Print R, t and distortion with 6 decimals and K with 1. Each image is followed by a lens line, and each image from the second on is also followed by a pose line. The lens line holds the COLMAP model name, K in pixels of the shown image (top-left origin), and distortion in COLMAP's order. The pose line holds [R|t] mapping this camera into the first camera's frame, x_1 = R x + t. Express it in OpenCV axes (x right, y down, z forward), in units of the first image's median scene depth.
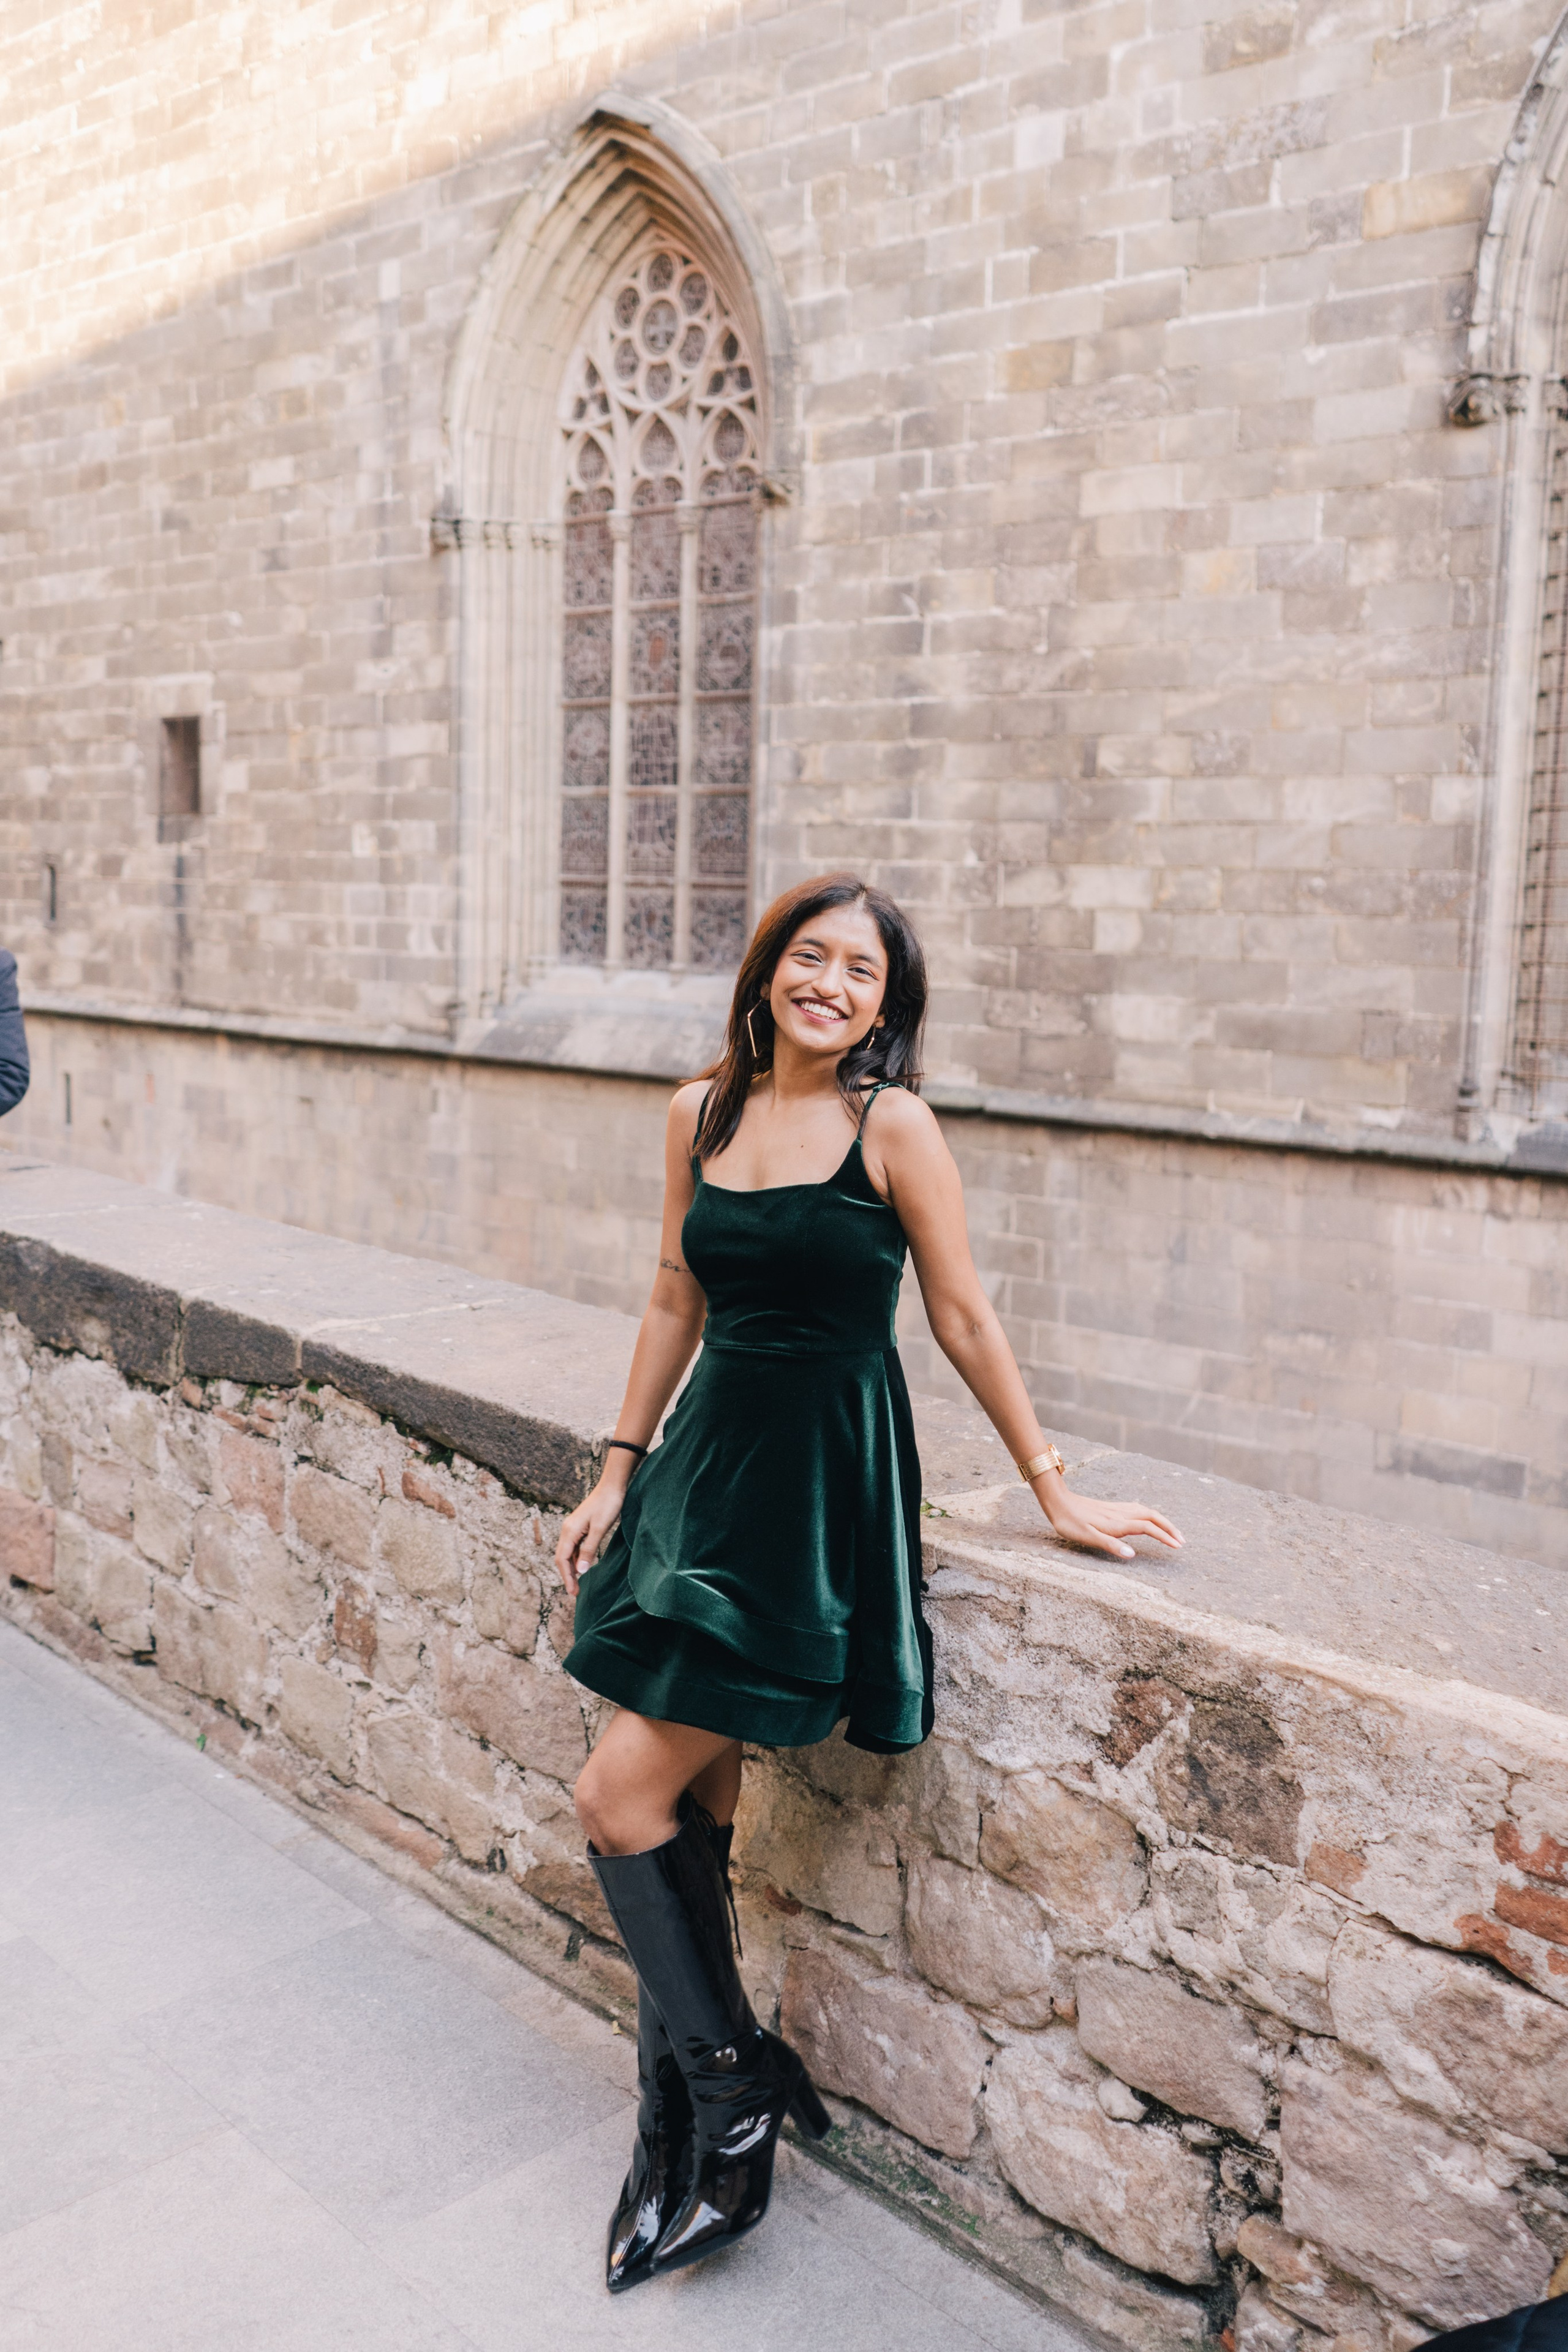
lens RADIAL K [[1963.6, 0, 785.1], [0, 1963.6, 1097.8], [0, 0, 1]] dist [-0.011743, 0.004066]
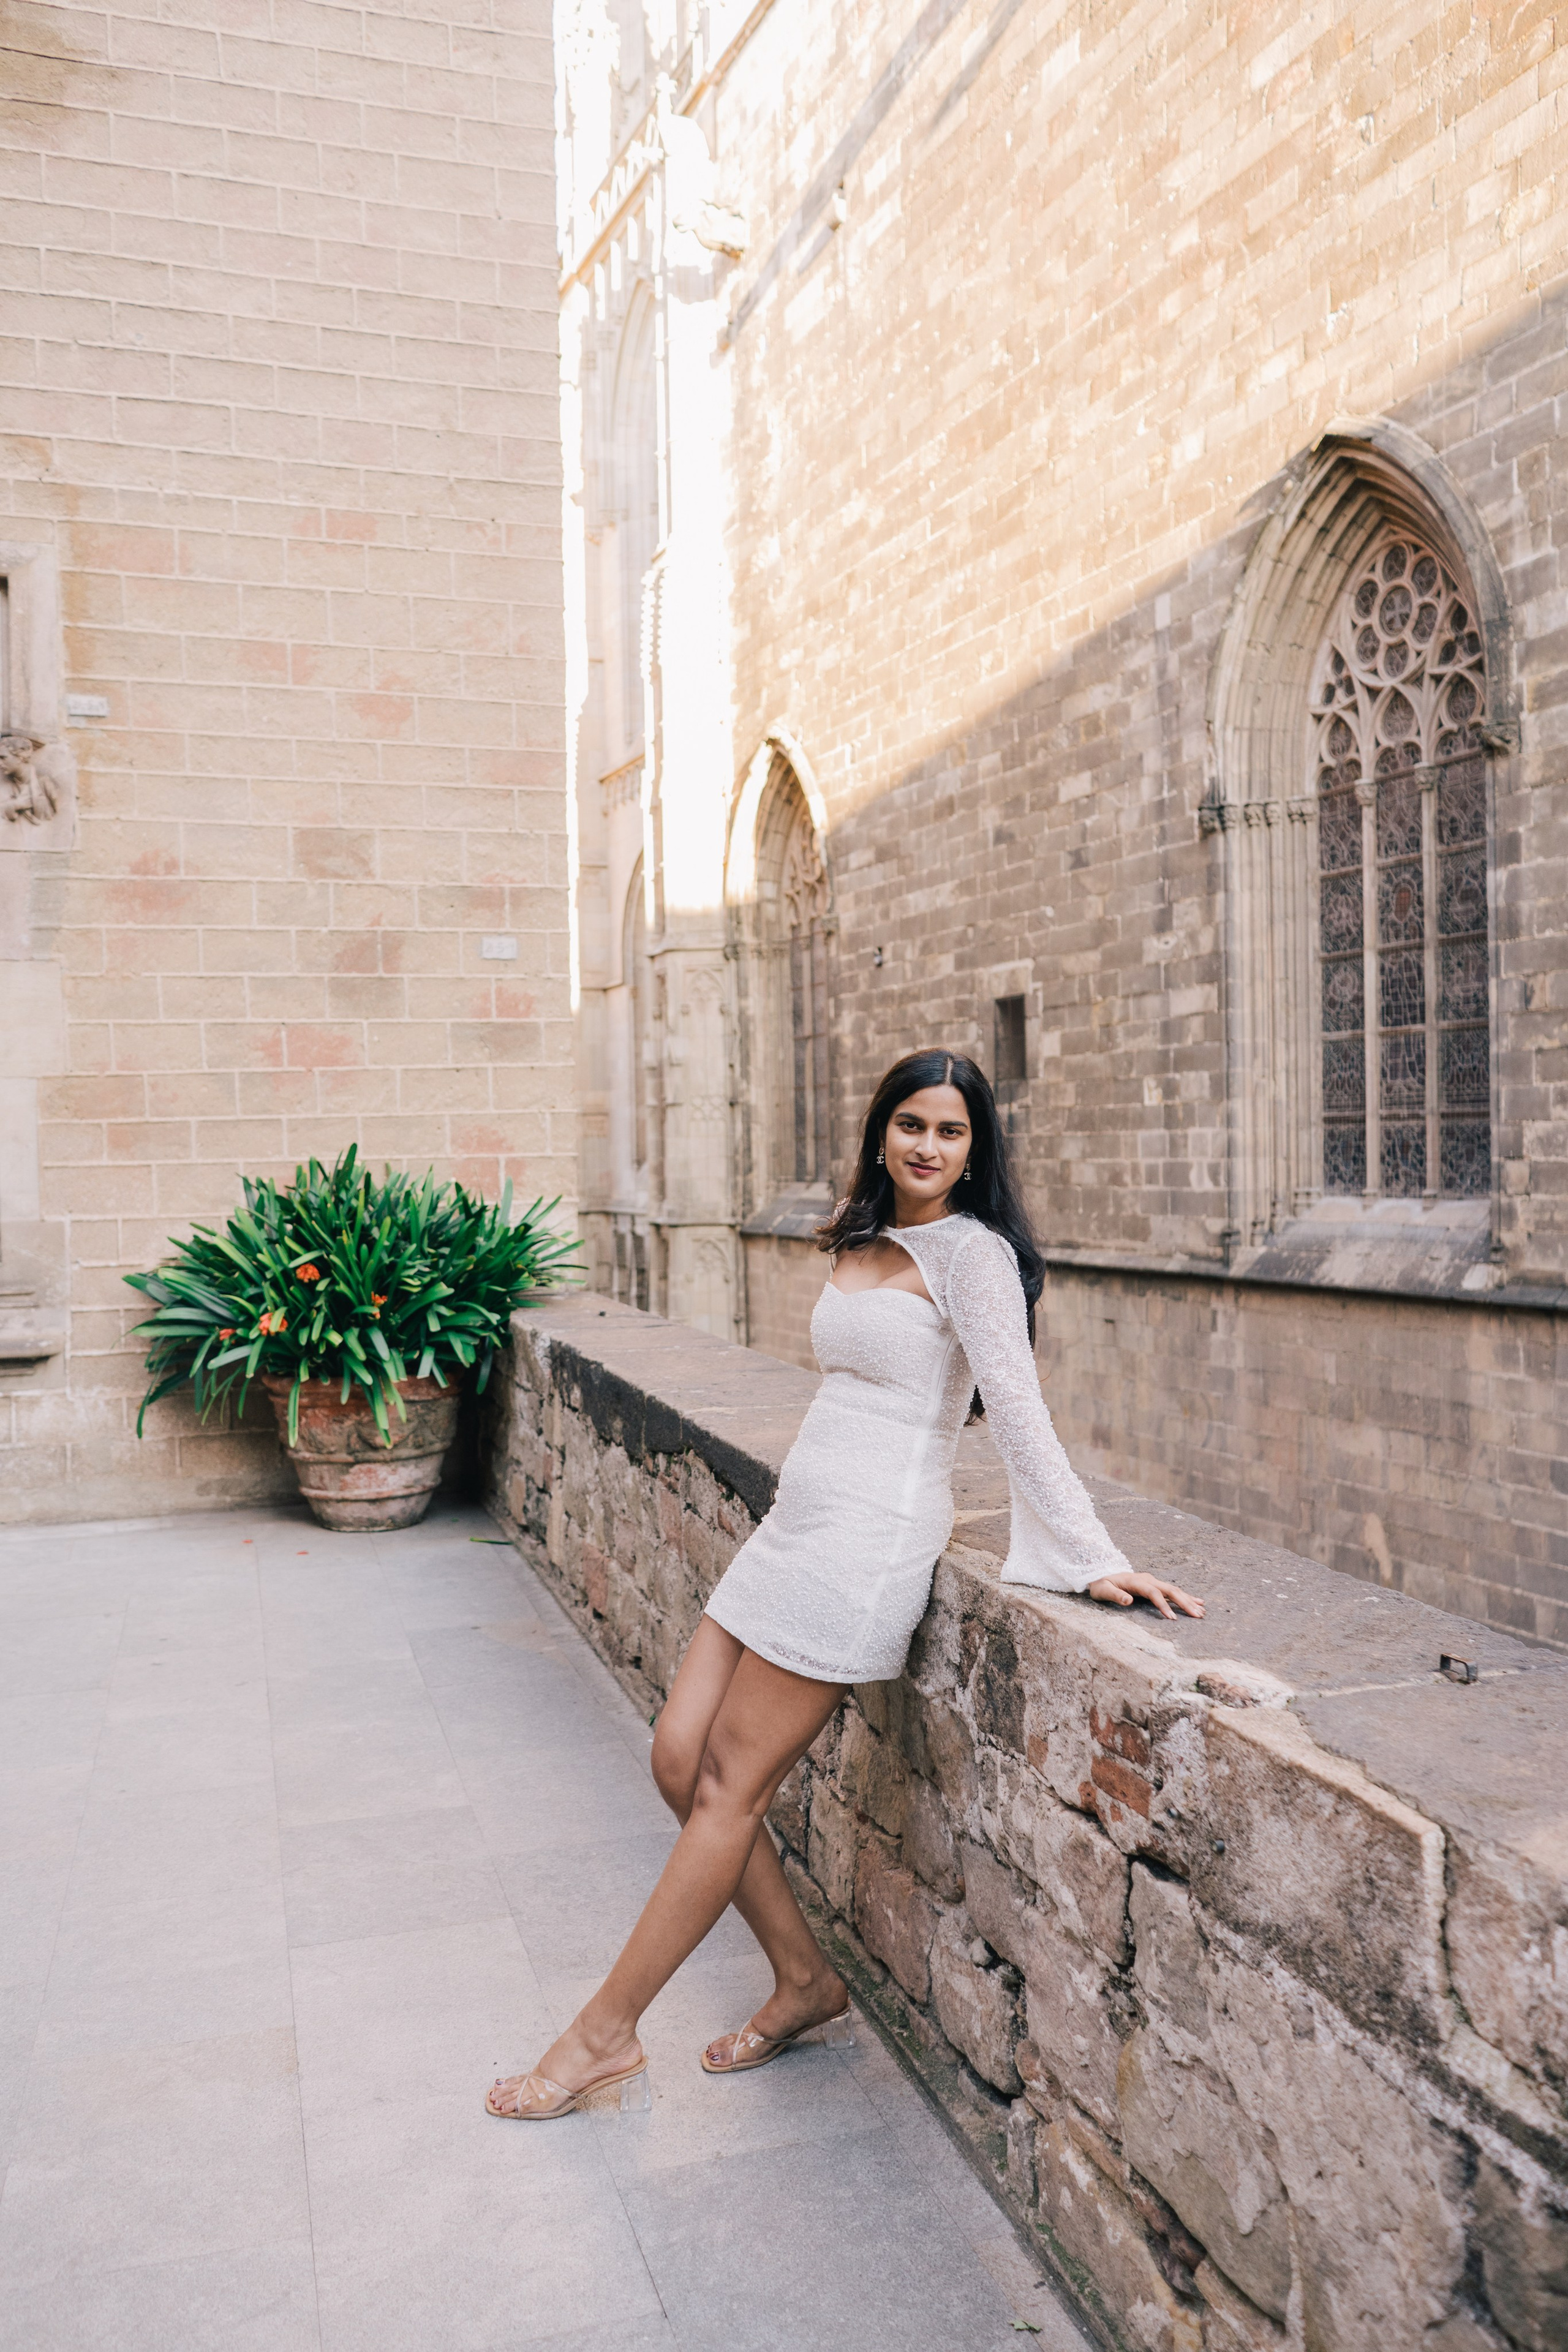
lens RADIAL K [[1822.4, 0, 783.9], [0, 1822.4, 1174.3], [0, 0, 1]] dist [-0.012047, 0.002169]
pose [[0.883811, -0.035620, -0.466486, 0.126571], [-0.007502, 0.995890, -0.090258, 0.019606], [0.467784, 0.083271, 0.879912, -0.037231]]
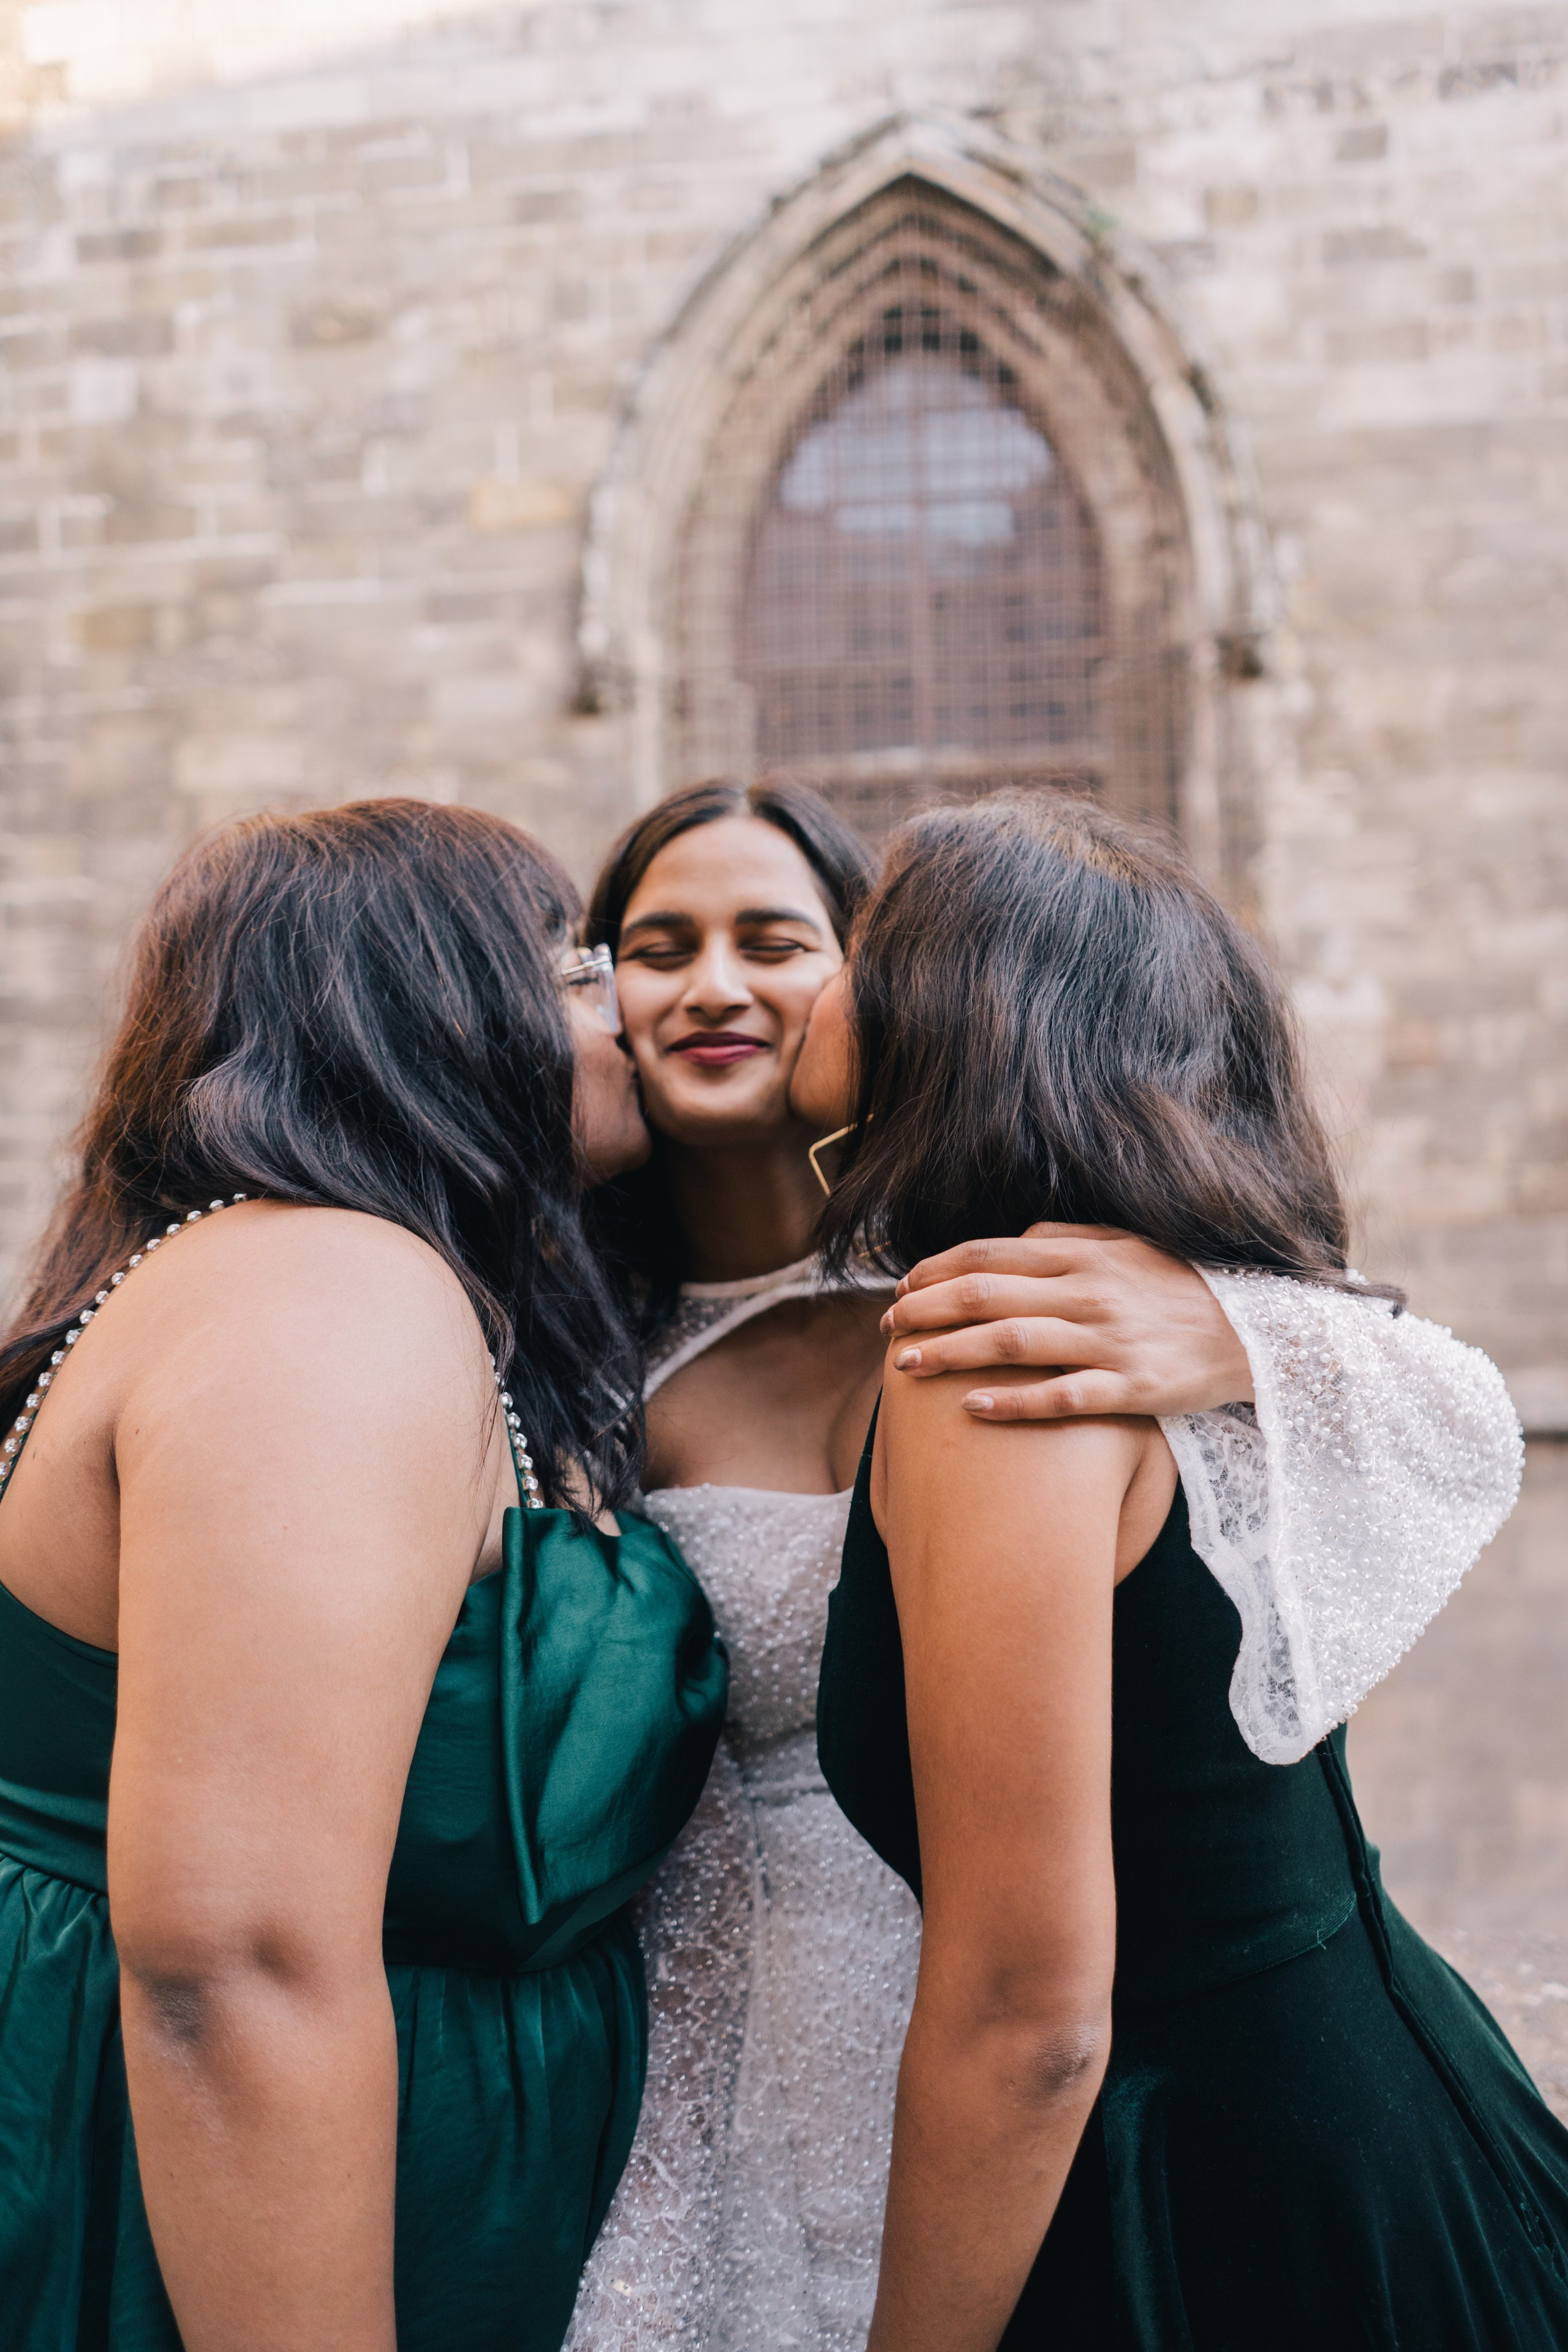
lens RADIAL K [[1822.4, 0, 786.2], [0, 1822.4, 1188.2], [0, 0, 1]] dist [-0.012047, 0.002169]
pose [[0.845304, -0.042935, 0.532558, -0.074806], [0.108178, 0.989875, -0.091902, -0.002805], [-0.523220, 0.135296, 0.841389, 0.172382]]
